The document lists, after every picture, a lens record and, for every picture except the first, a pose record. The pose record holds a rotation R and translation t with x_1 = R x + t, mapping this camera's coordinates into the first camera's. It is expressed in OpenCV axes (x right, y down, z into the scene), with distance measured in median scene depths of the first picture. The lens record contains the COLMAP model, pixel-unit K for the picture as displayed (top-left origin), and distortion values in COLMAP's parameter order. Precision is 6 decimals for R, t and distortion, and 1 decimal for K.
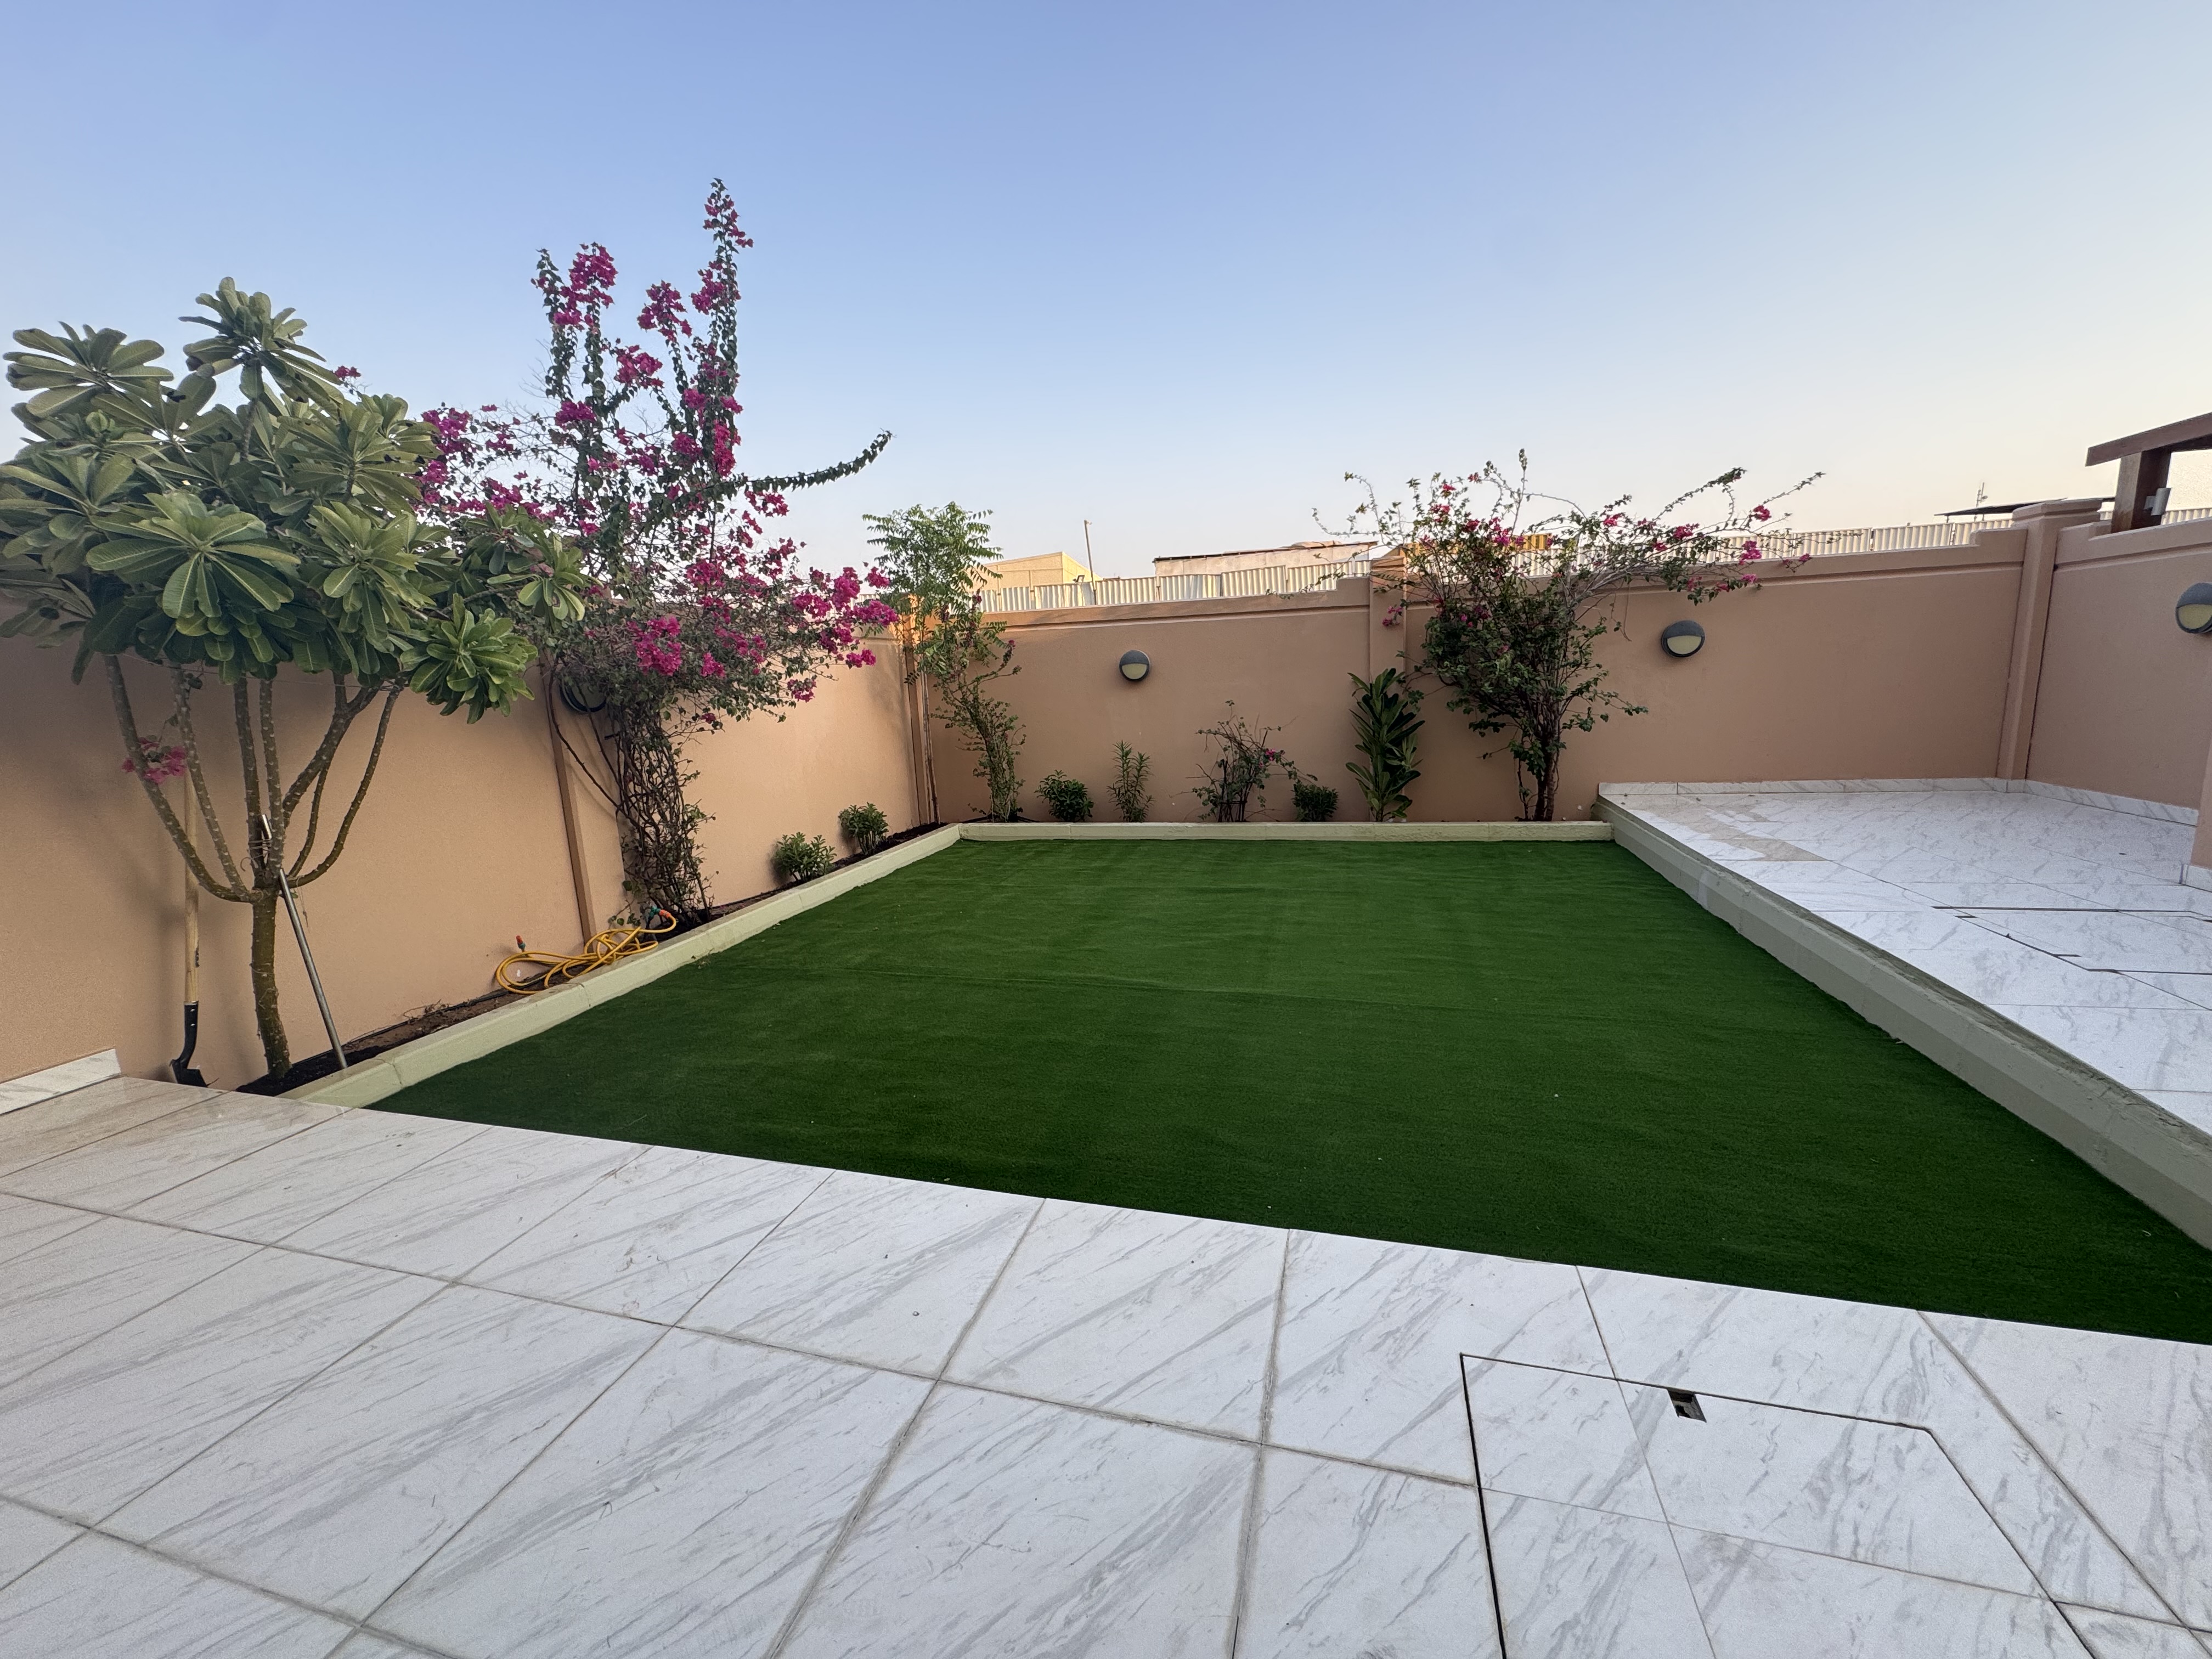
lens RADIAL K [[886.1, 0, 1108.5], [0, 886.1, 831.3], [0, 0, 1]] dist [-0.002561, -0.001146]
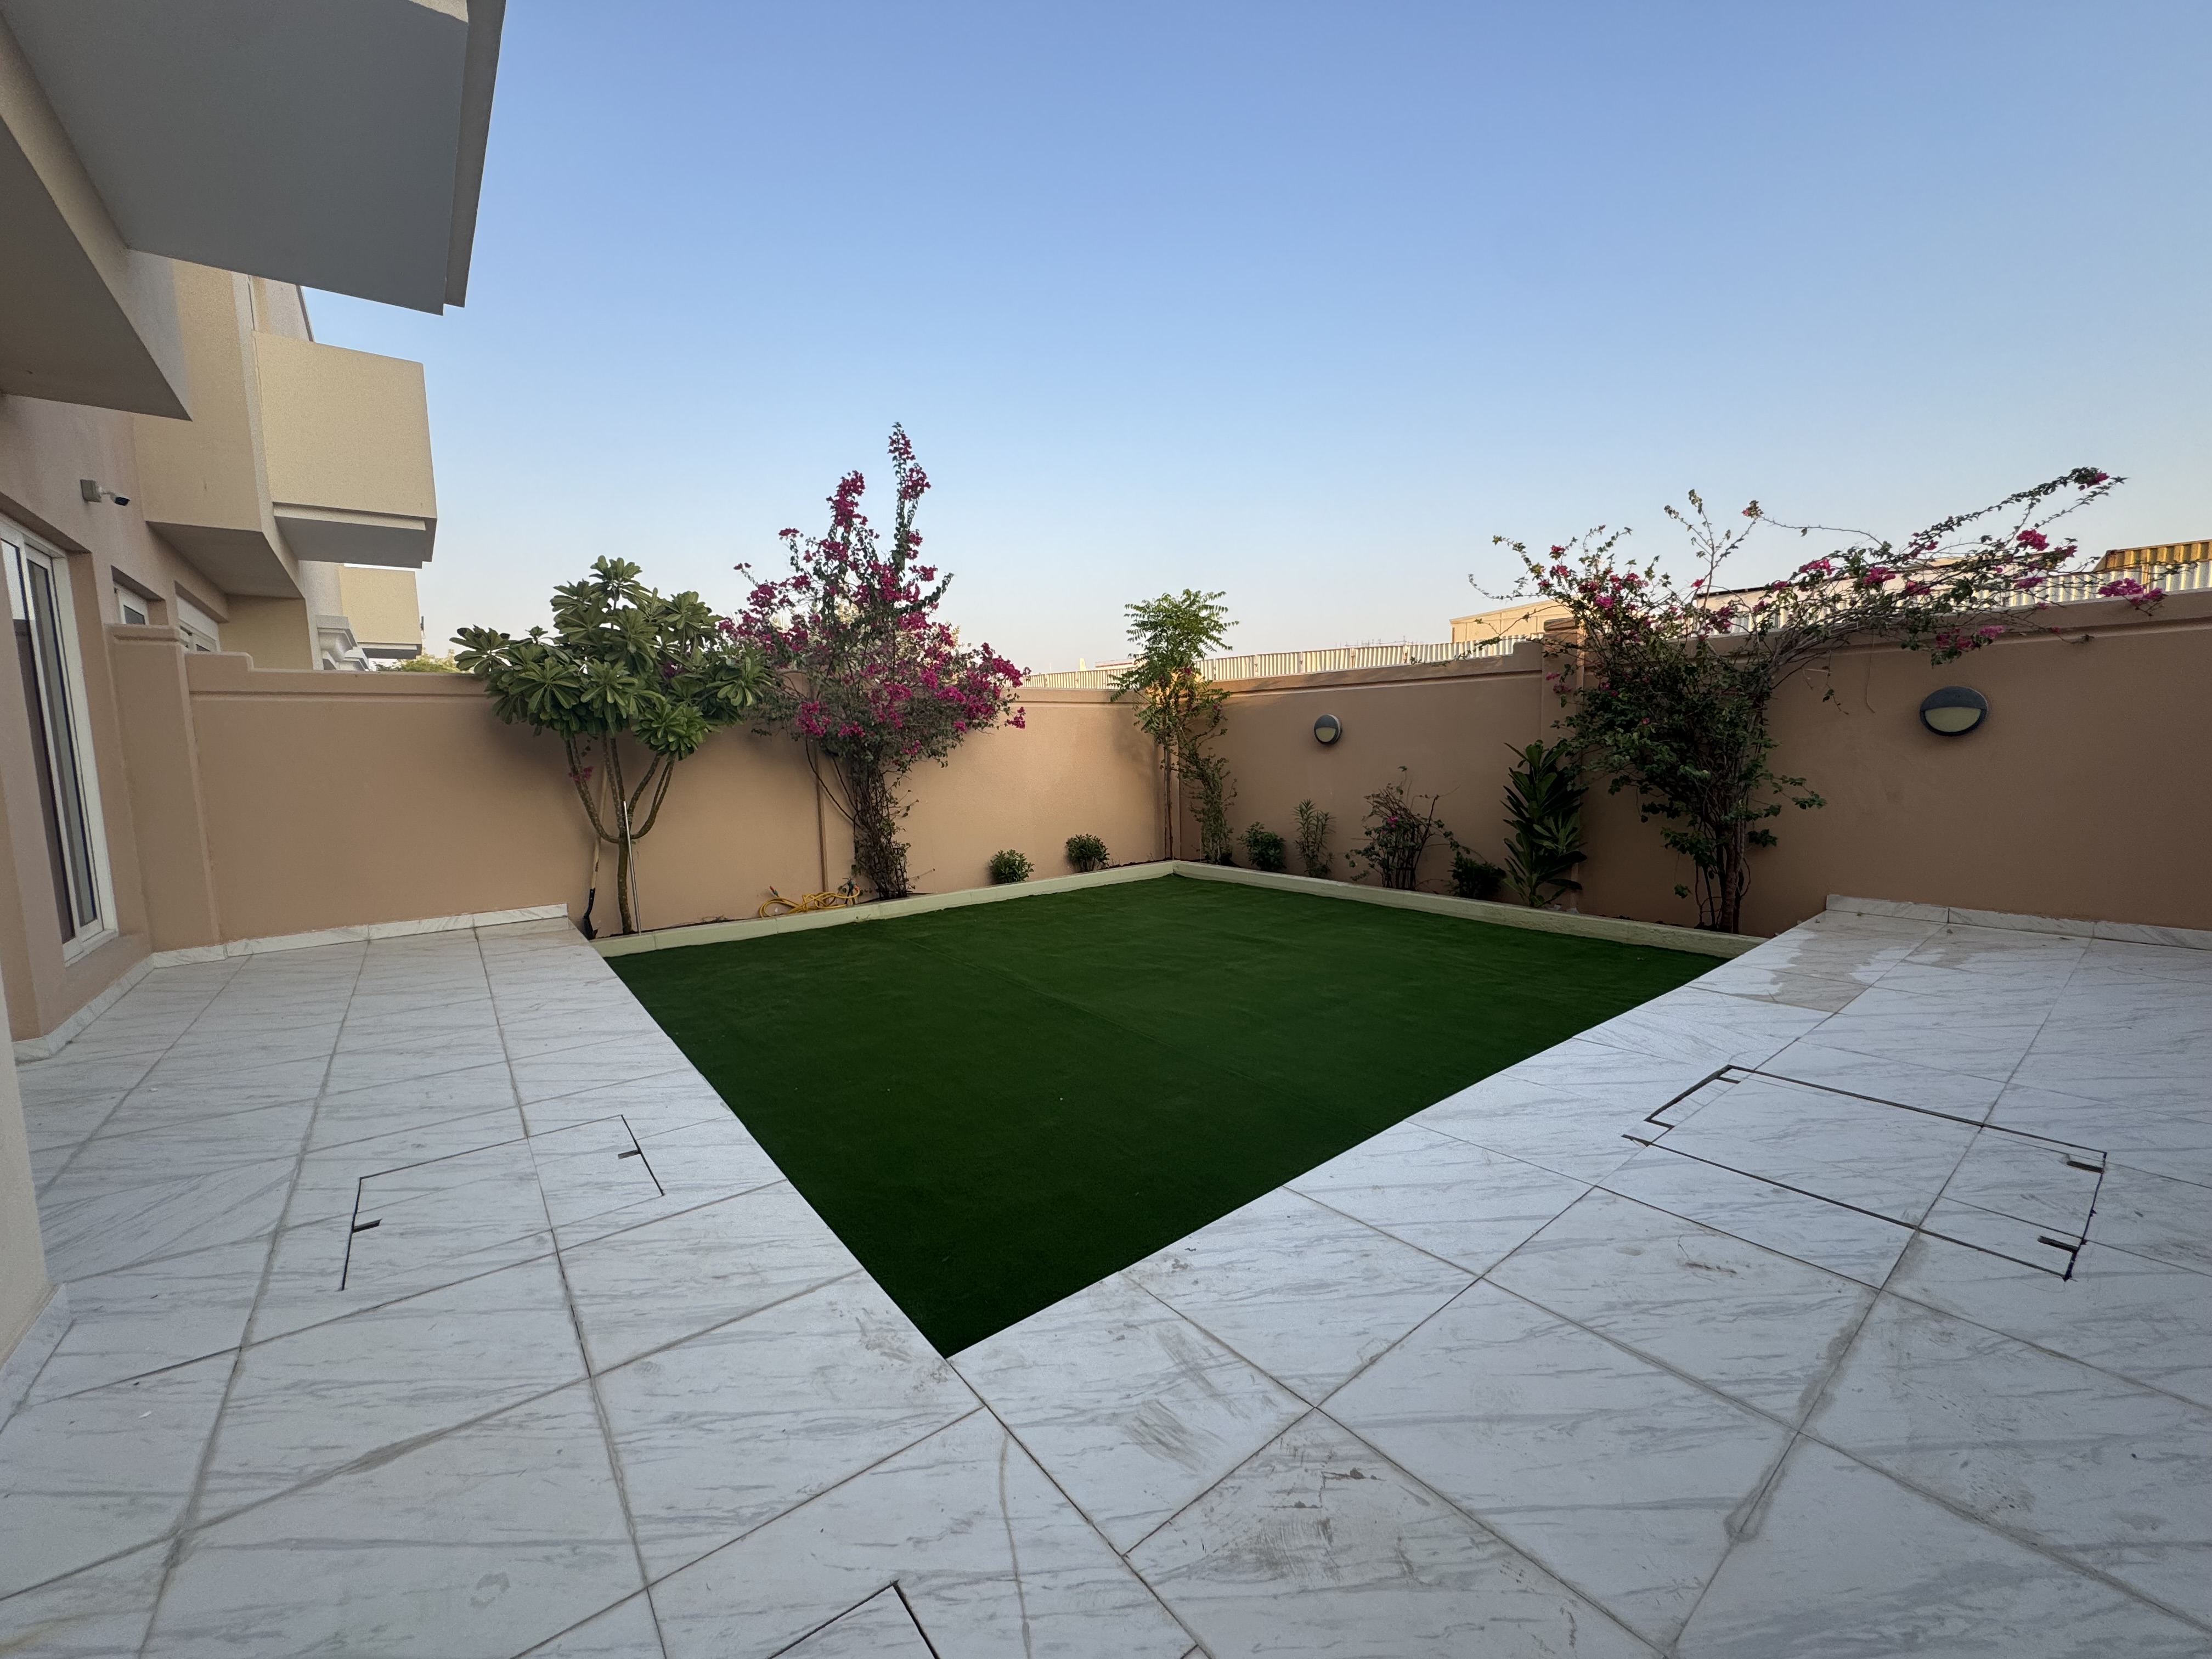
lens RADIAL K [[886.1, 0, 1103.8], [0, 886.1, 828.7], [0, 0, 1]] dist [-0.002561, -0.001146]
pose [[0.801818, 0.087880, -0.591071, 0.526852], [-0.118889, 0.992813, -0.013669, -0.027325], [0.585622, 0.081232, 0.806504, 0.004057]]
